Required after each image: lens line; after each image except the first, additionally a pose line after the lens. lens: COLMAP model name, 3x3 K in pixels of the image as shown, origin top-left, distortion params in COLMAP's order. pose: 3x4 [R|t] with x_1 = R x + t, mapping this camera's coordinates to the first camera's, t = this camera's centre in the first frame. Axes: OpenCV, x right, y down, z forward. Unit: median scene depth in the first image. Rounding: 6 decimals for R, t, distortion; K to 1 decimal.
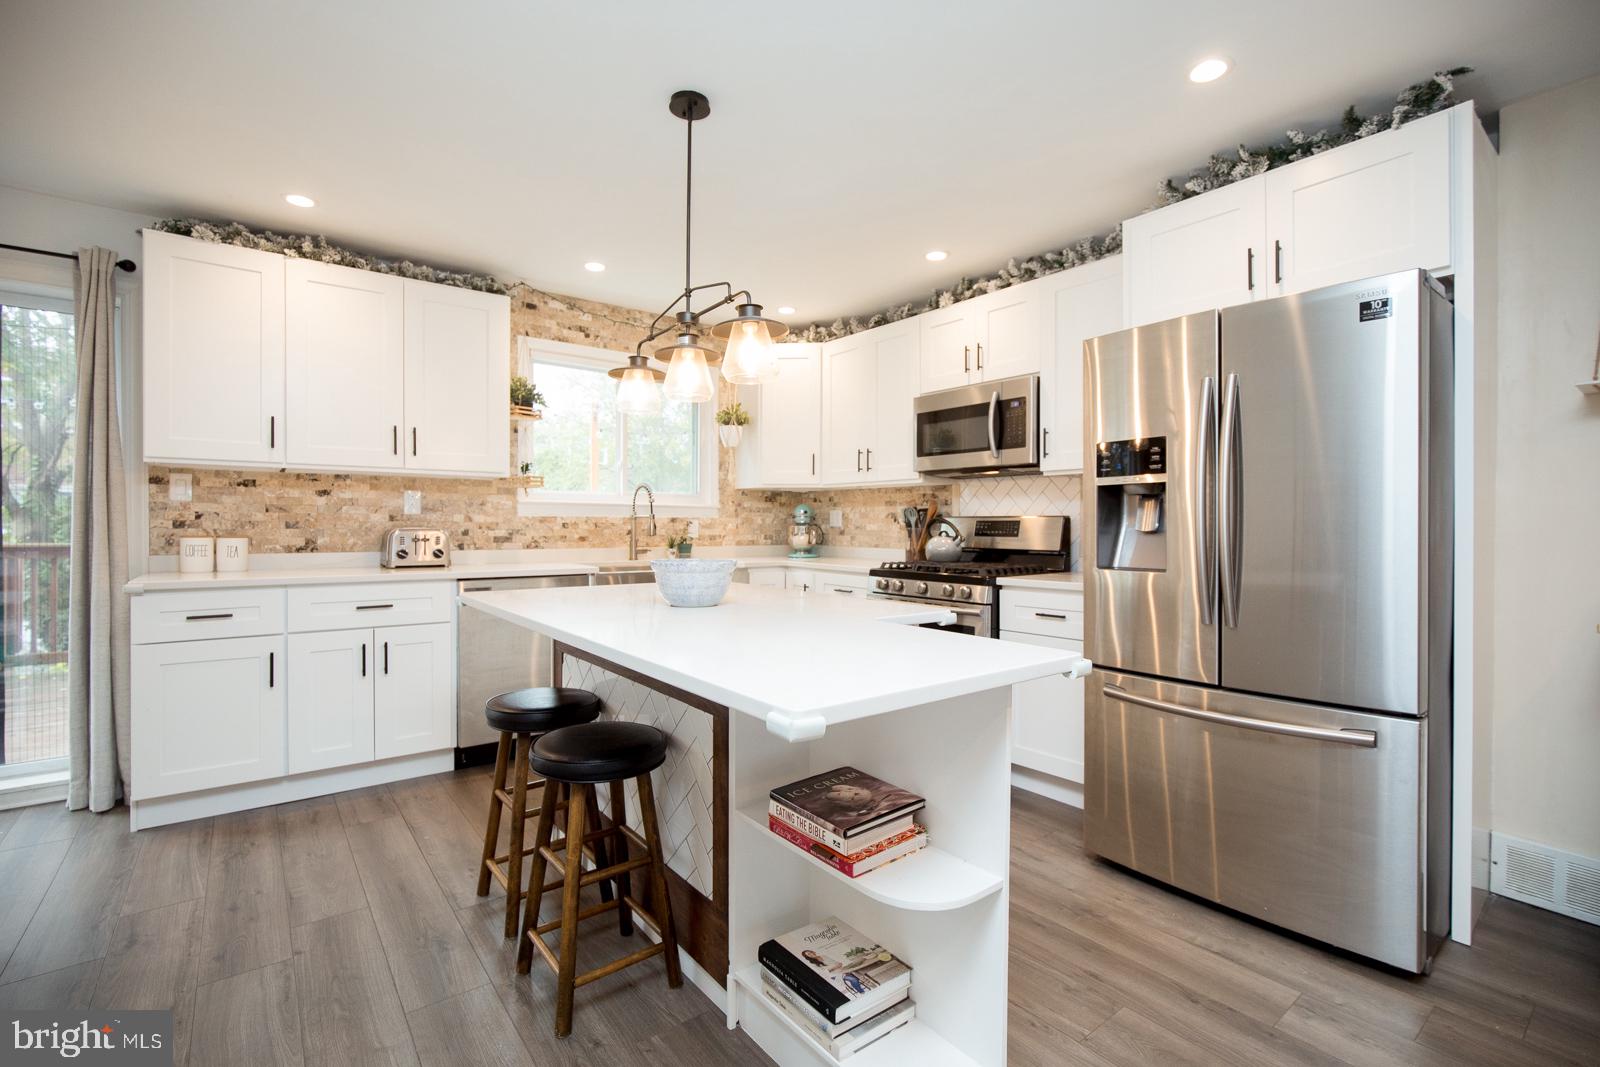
lens RADIAL K [[734.3, 0, 837.7], [0, 734.3, 527.1], [0, 0, 1]] dist [-0.016120, 0.006561]
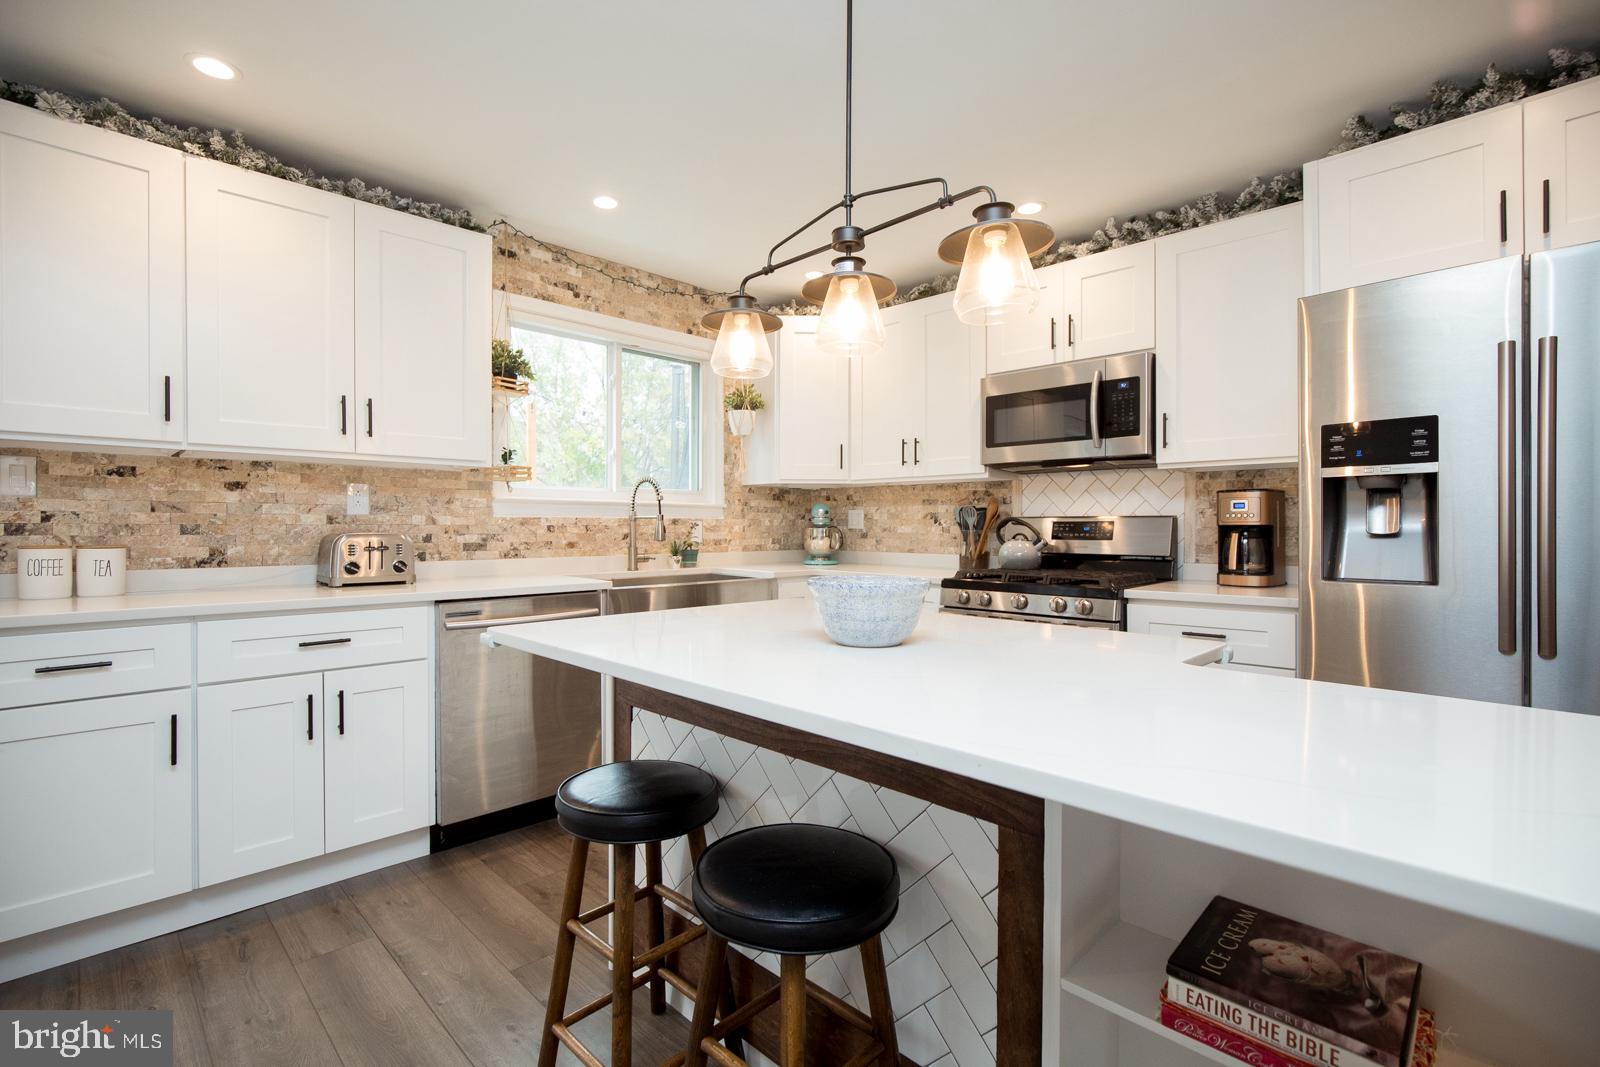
lens RADIAL K [[734.3, 0, 837.7], [0, 734.3, 527.1], [0, 0, 1]] dist [-0.016120, 0.006561]
pose [[0.991487, -0.003494, 0.130156, -0.197888], [0.003710, 0.999992, -0.001417, -0.001965], [-0.130150, 0.001888, 0.991492, 0.191959]]
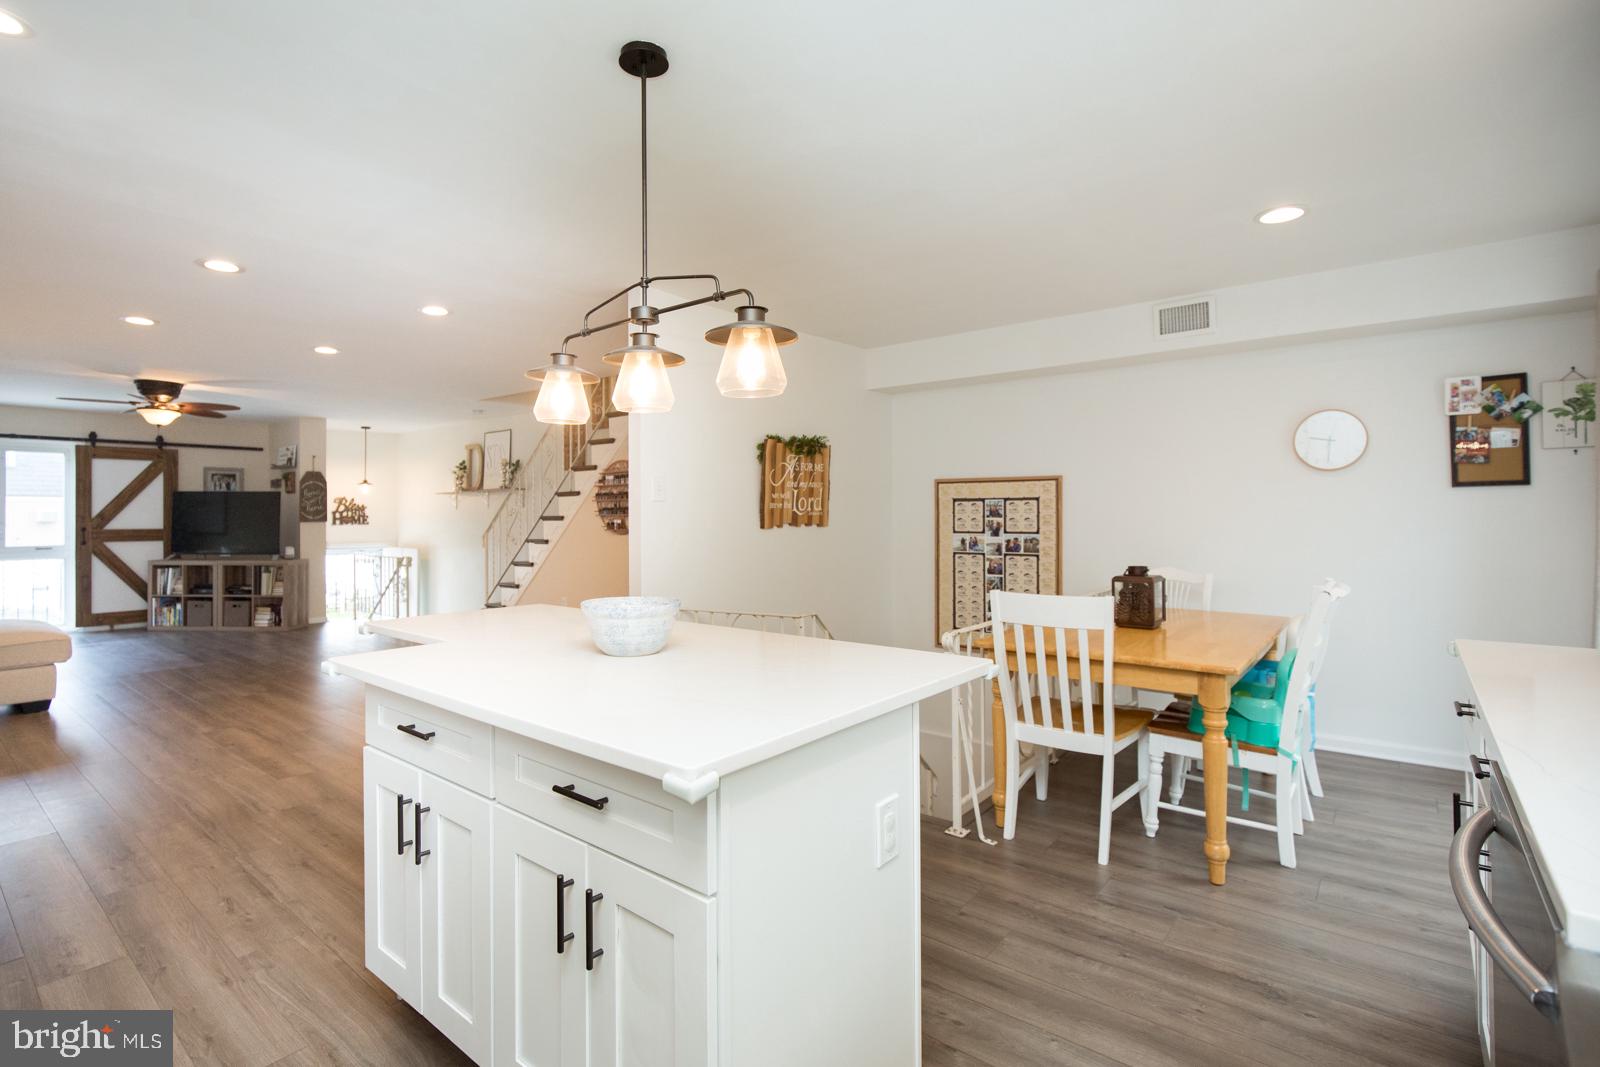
lens RADIAL K [[753.3, 0, 802.0], [0, 753.3, 513.1], [0, 0, 1]] dist [-0.012625, 0.000173]
pose [[-0.978076, -0.001182, -0.208244, -0.129316], [-0.001630, 0.999997, 0.001981, -0.039038], [0.208241, 0.002277, -0.978075, 1.197695]]
